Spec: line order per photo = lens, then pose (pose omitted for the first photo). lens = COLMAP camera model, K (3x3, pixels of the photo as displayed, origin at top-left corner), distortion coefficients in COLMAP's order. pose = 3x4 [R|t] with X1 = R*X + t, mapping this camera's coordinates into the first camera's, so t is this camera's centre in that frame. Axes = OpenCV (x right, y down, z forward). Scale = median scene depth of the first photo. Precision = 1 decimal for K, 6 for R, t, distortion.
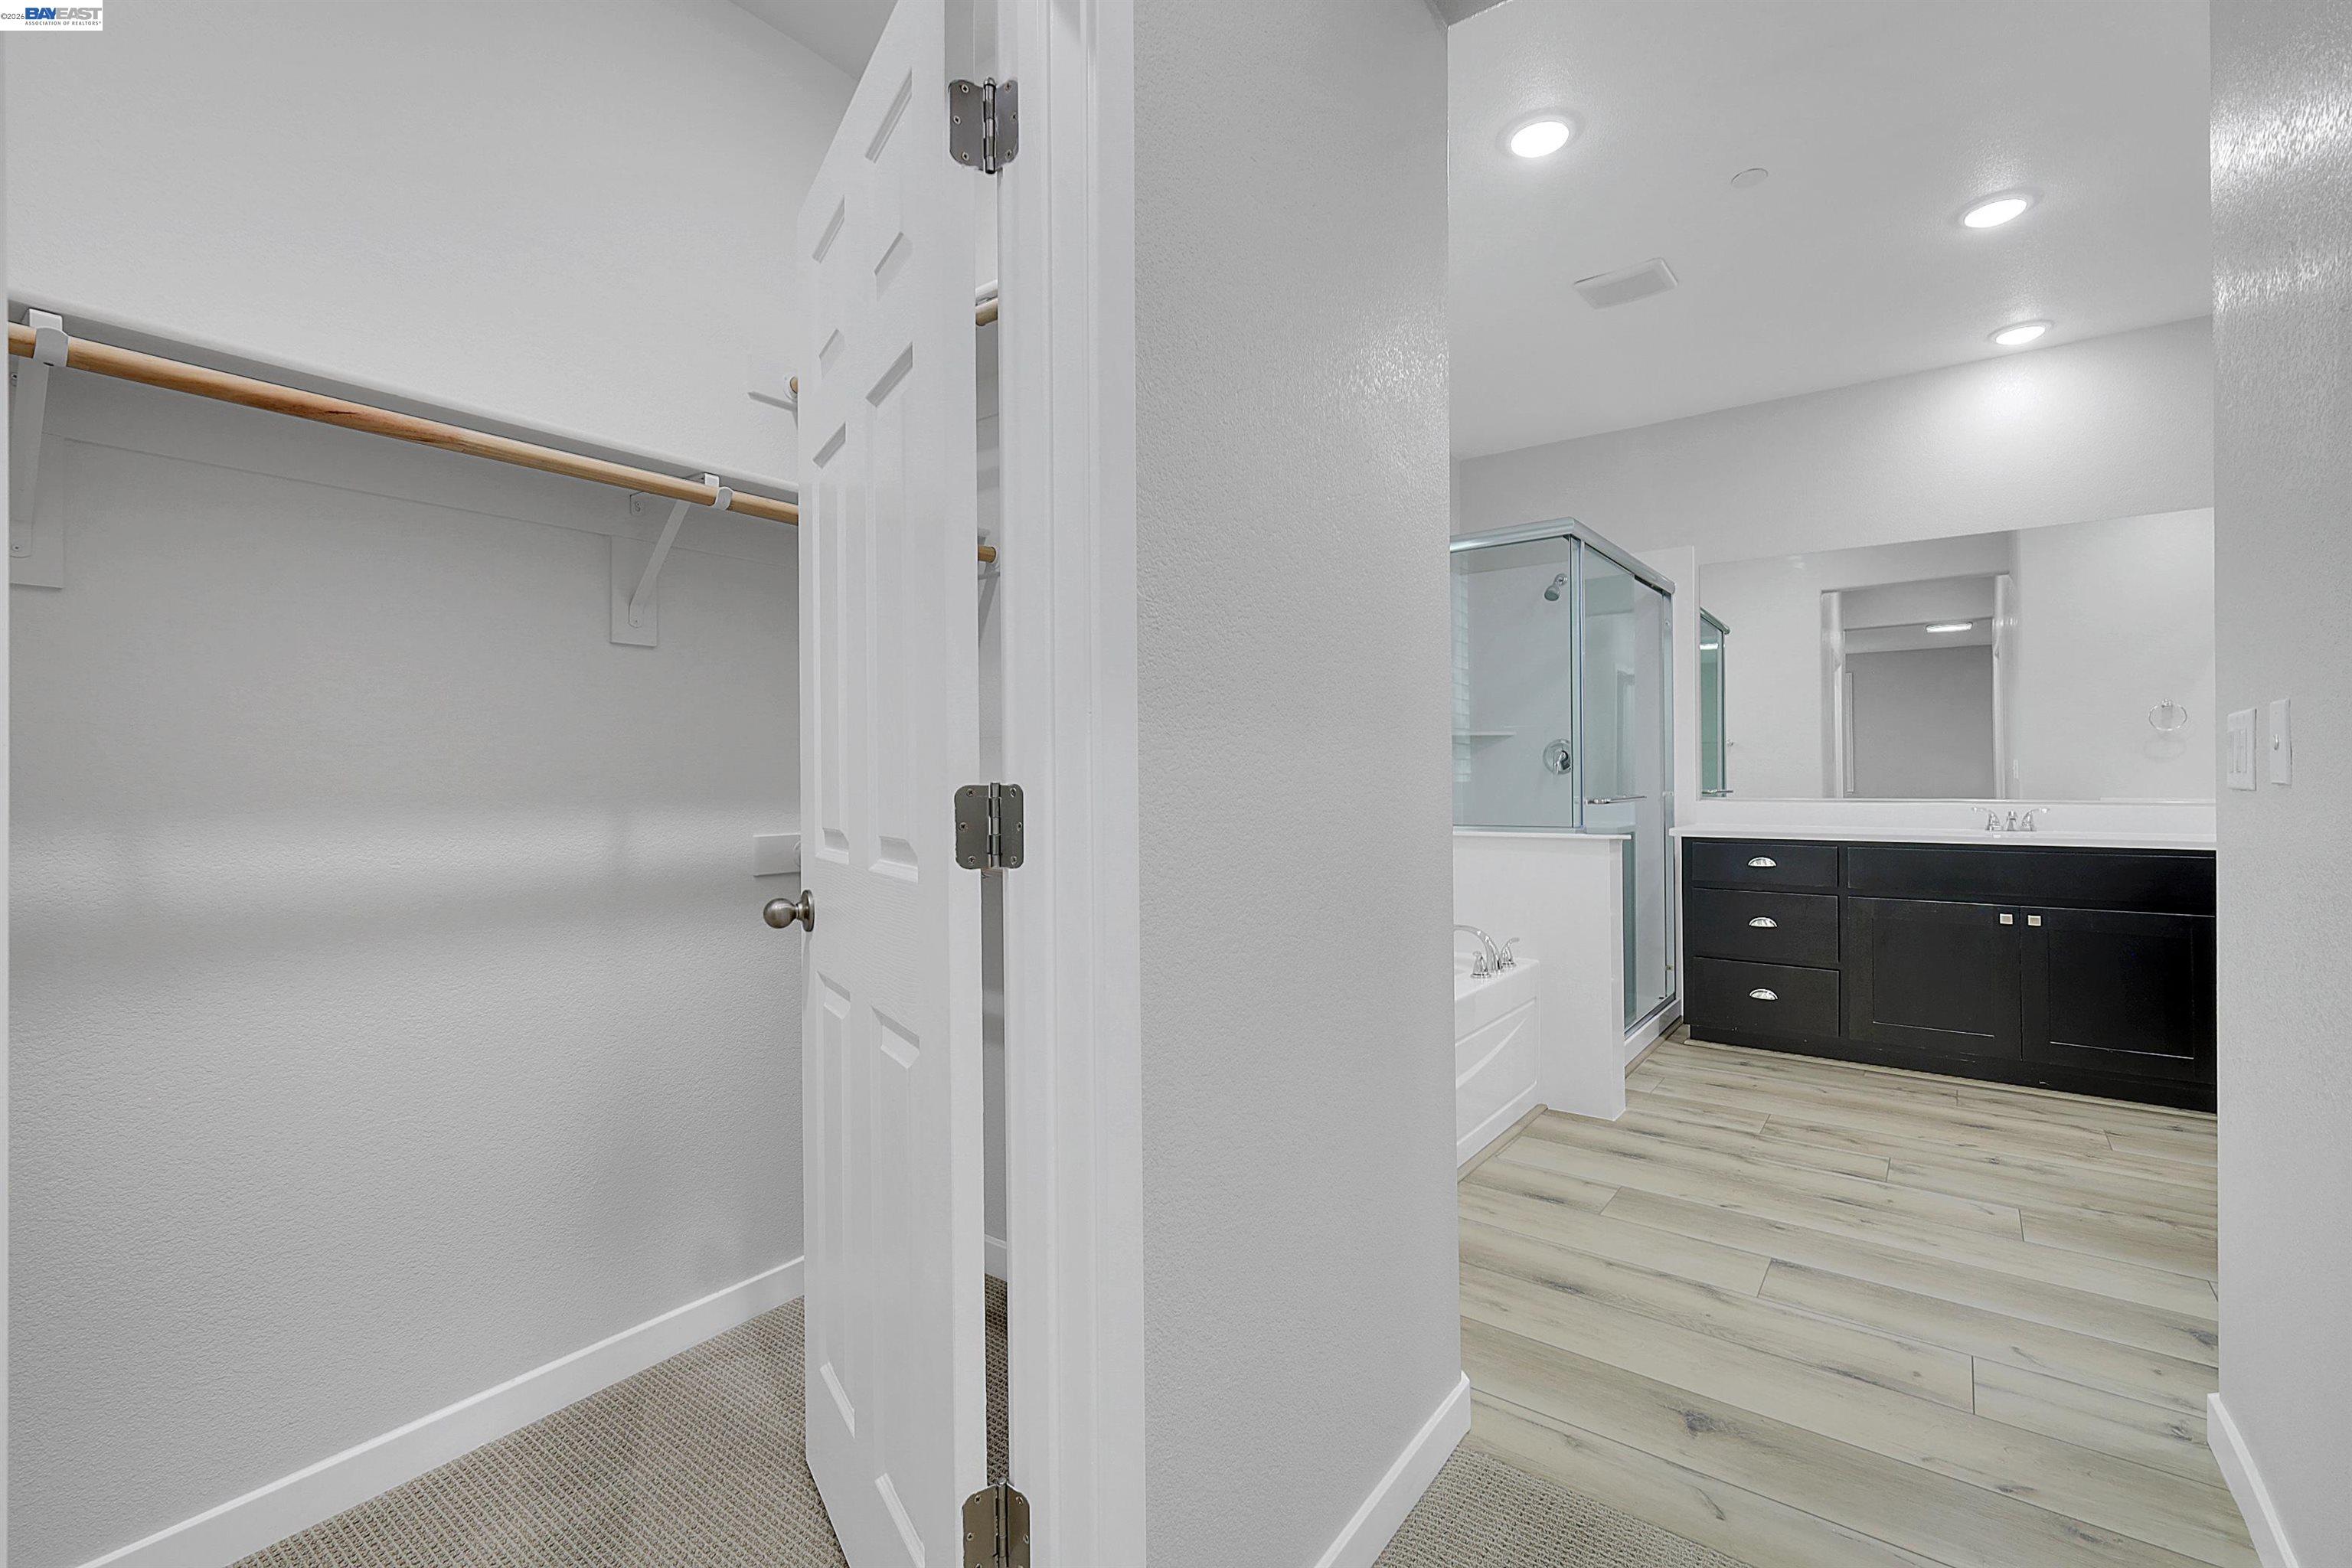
lens RADIAL K [[1014.3, 0, 1177.8], [0, 1014.3, 771.3], [0, 0, 1]] dist [-0.003326, 0.000871]
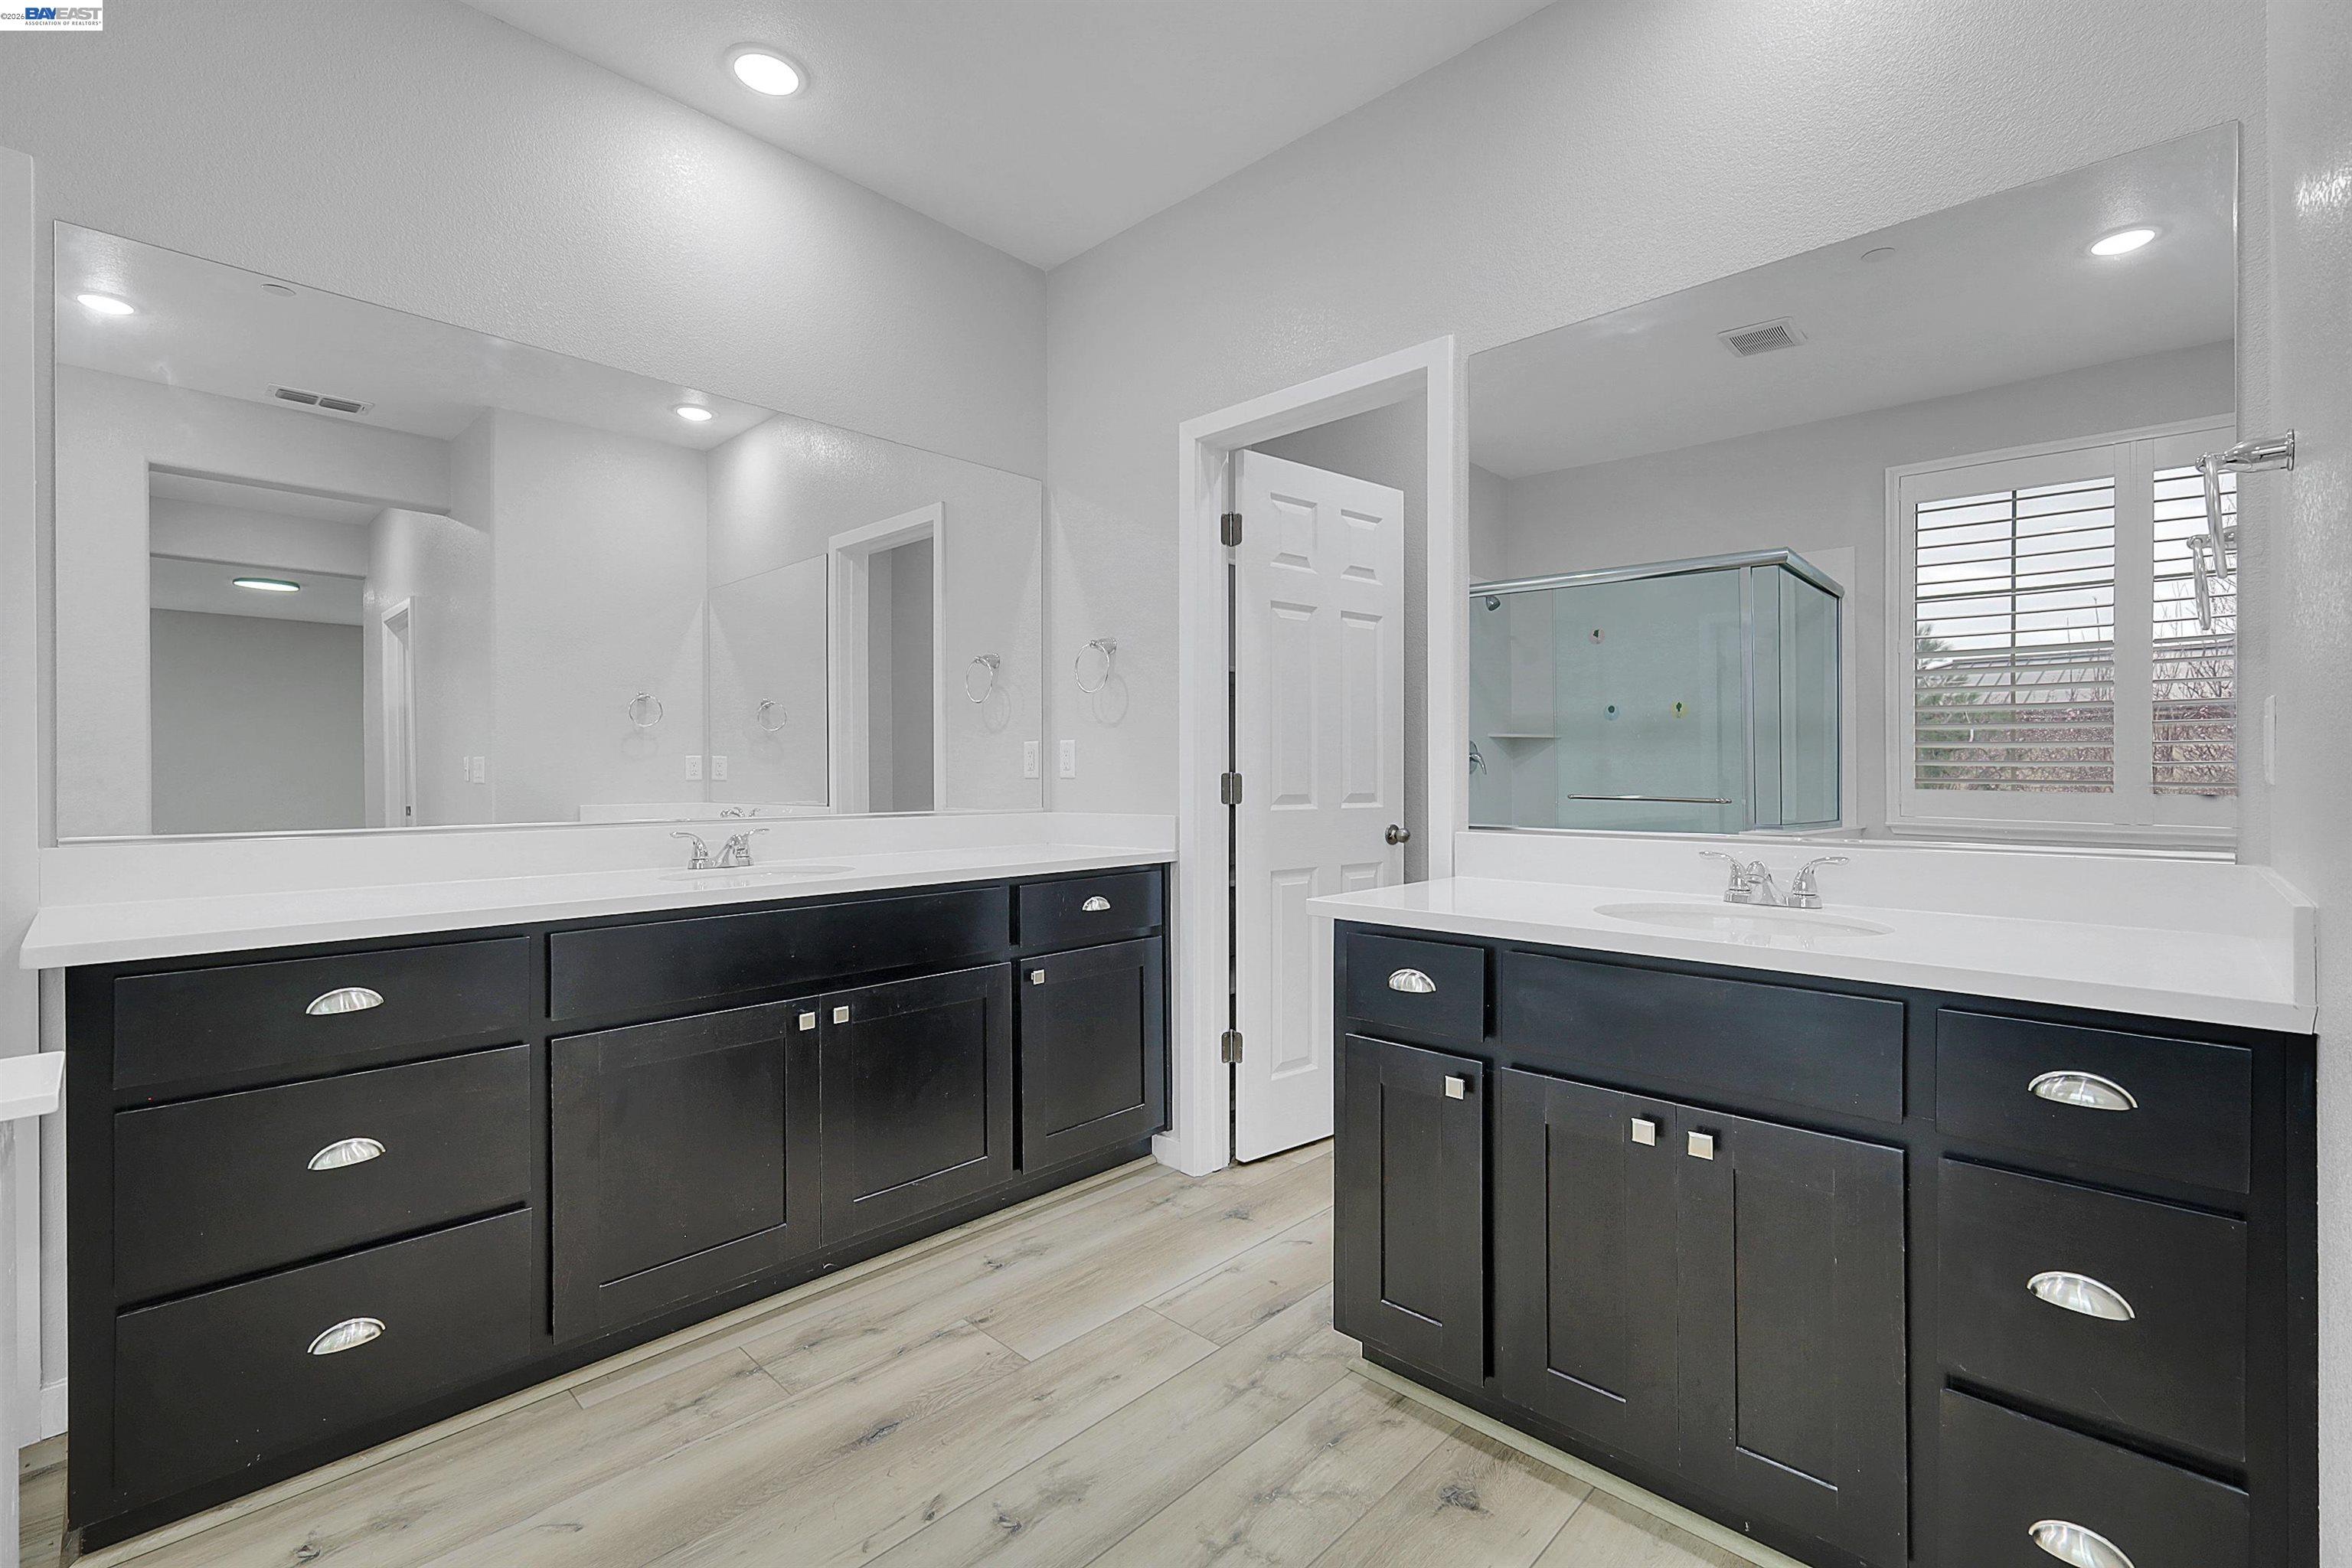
lens RADIAL K [[1014.3, 0, 1182.6], [0, 1014.3, 782.2], [0, 0, 1]] dist [-0.003326, 0.000871]
pose [[0.115972, -0.005199, 0.993239, 0.283068], [-0.002771, 0.999981, 0.005558, 0.002486], [-0.993249, -0.003397, 0.115956, 0.793097]]
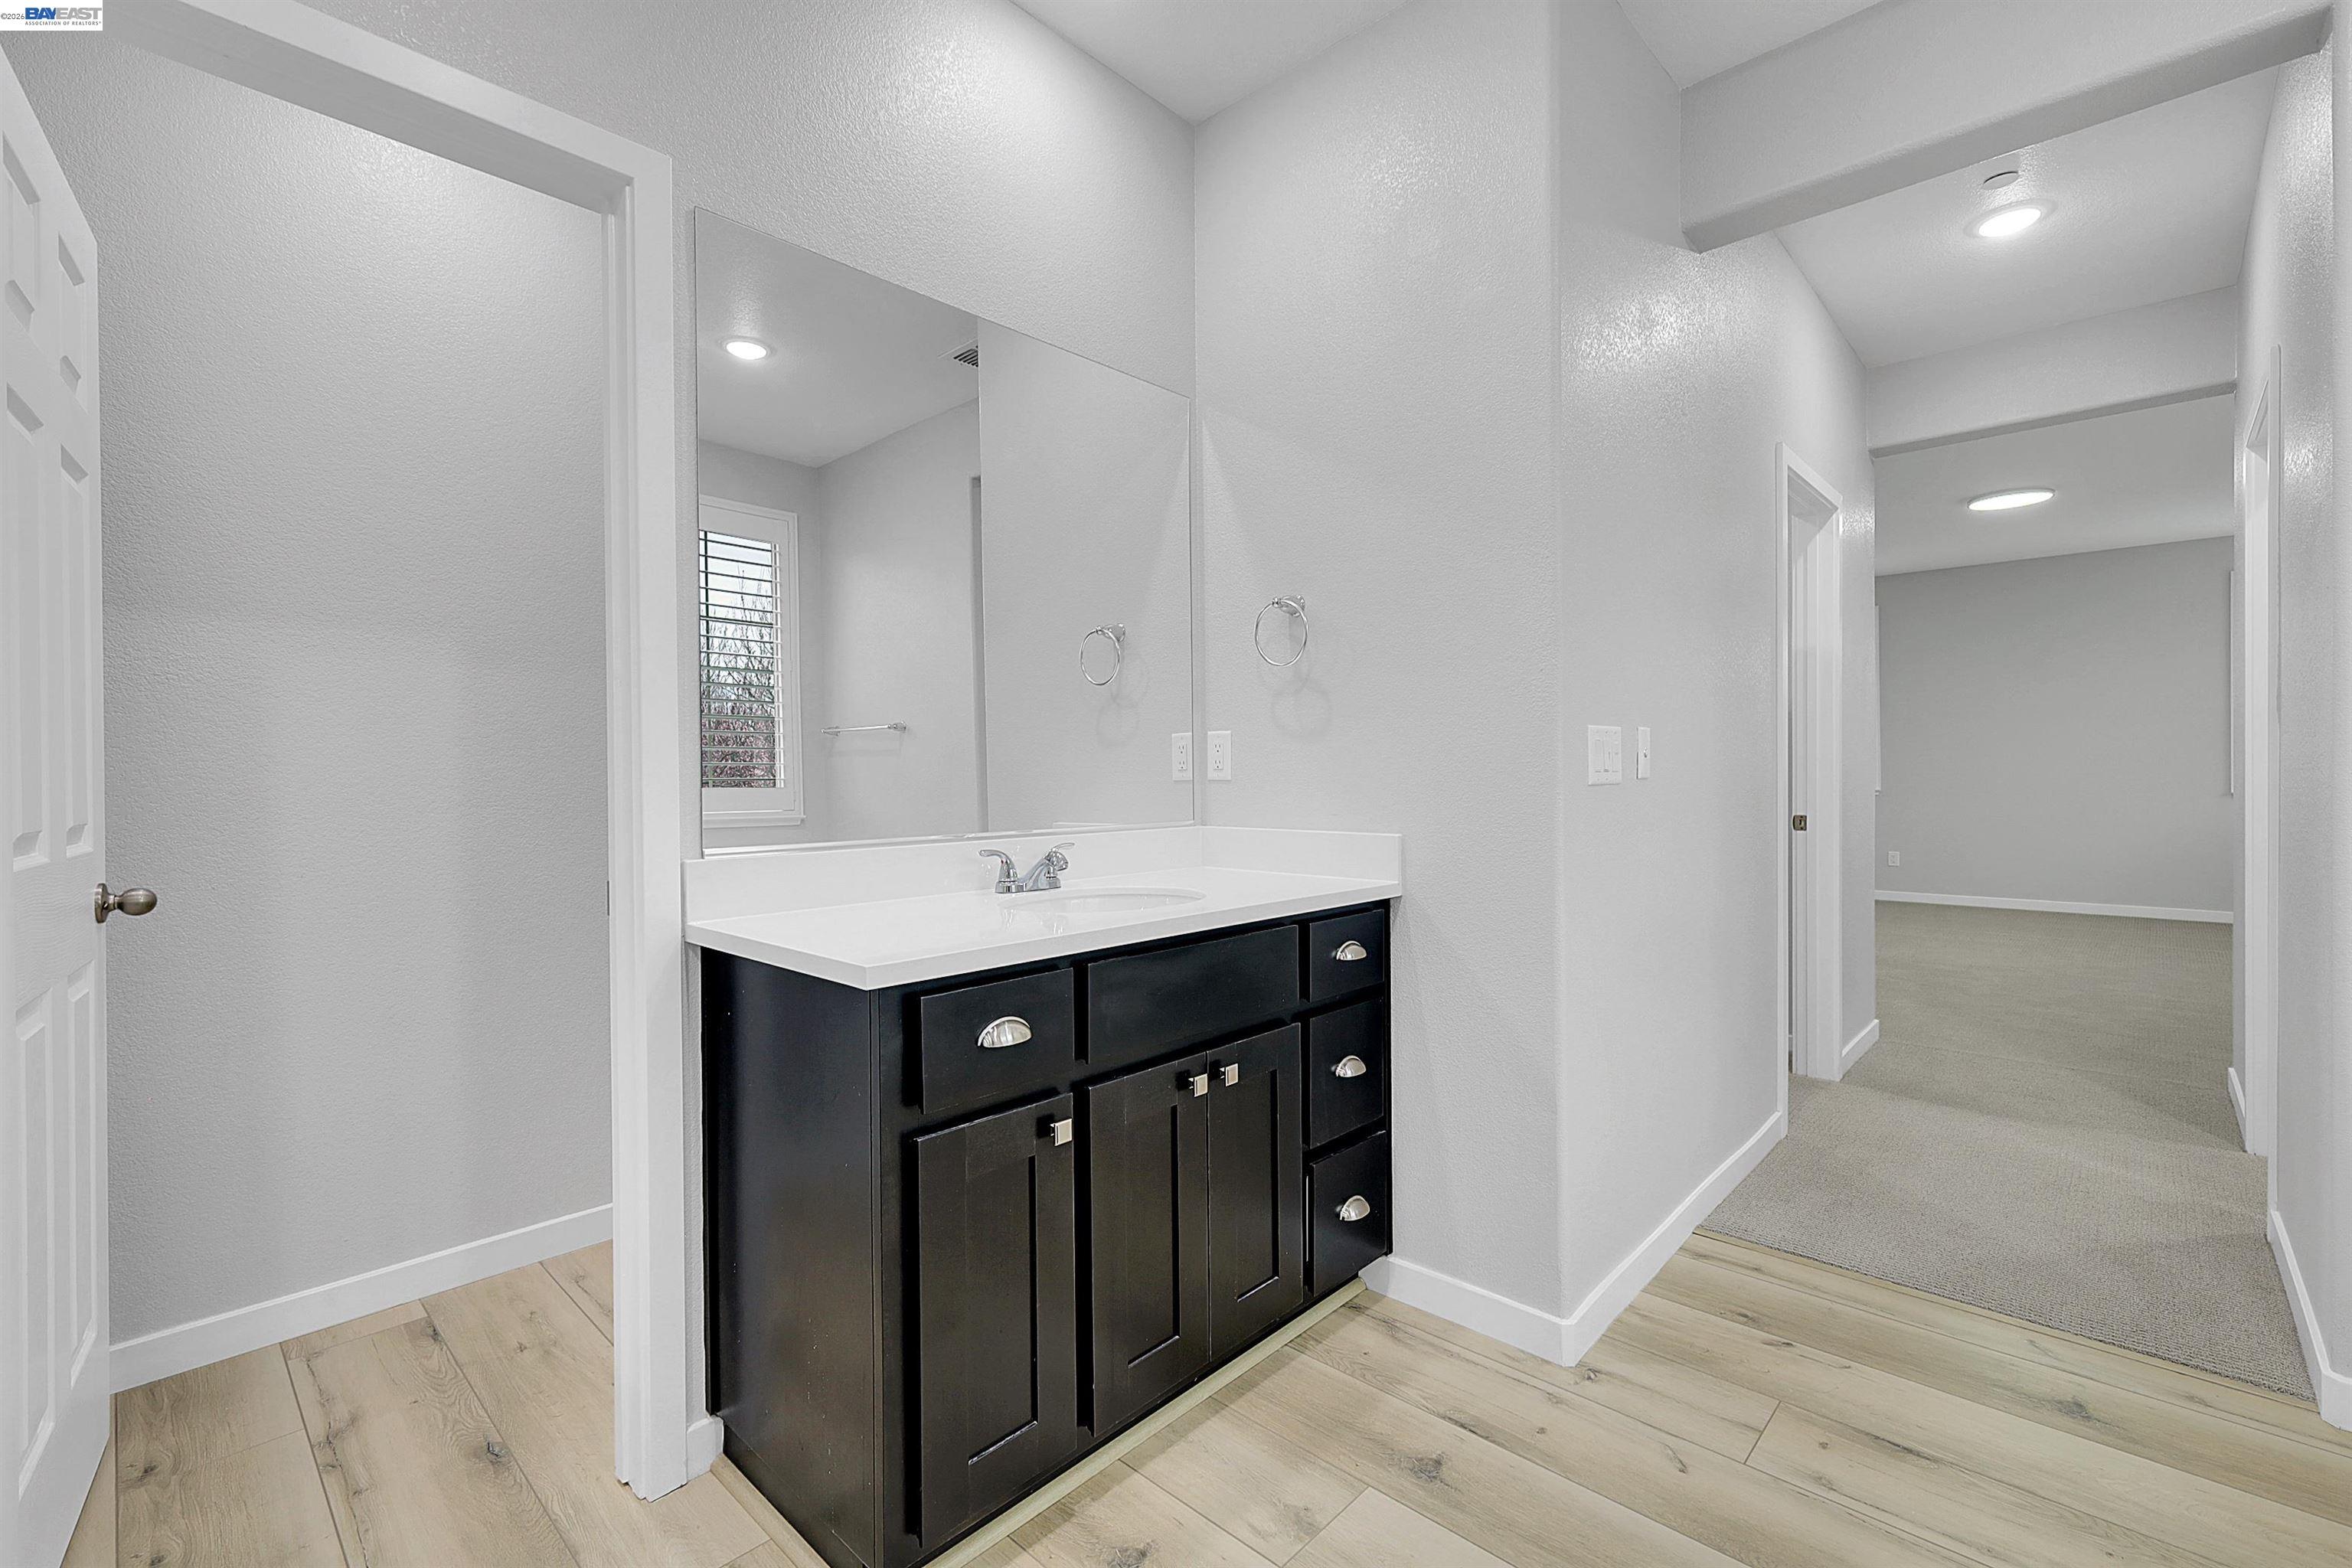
lens RADIAL K [[1014.3, 0, 1171.0], [0, 1014.3, 778.0], [0, 0, 1]] dist [-0.003326, 0.000871]
pose [[-0.993570, 0.009169, 0.112846, 0.713969], [0.009017, 0.999958, -0.001860, 0.002974], [-0.112859, -0.000831, -0.993611, 1.165085]]
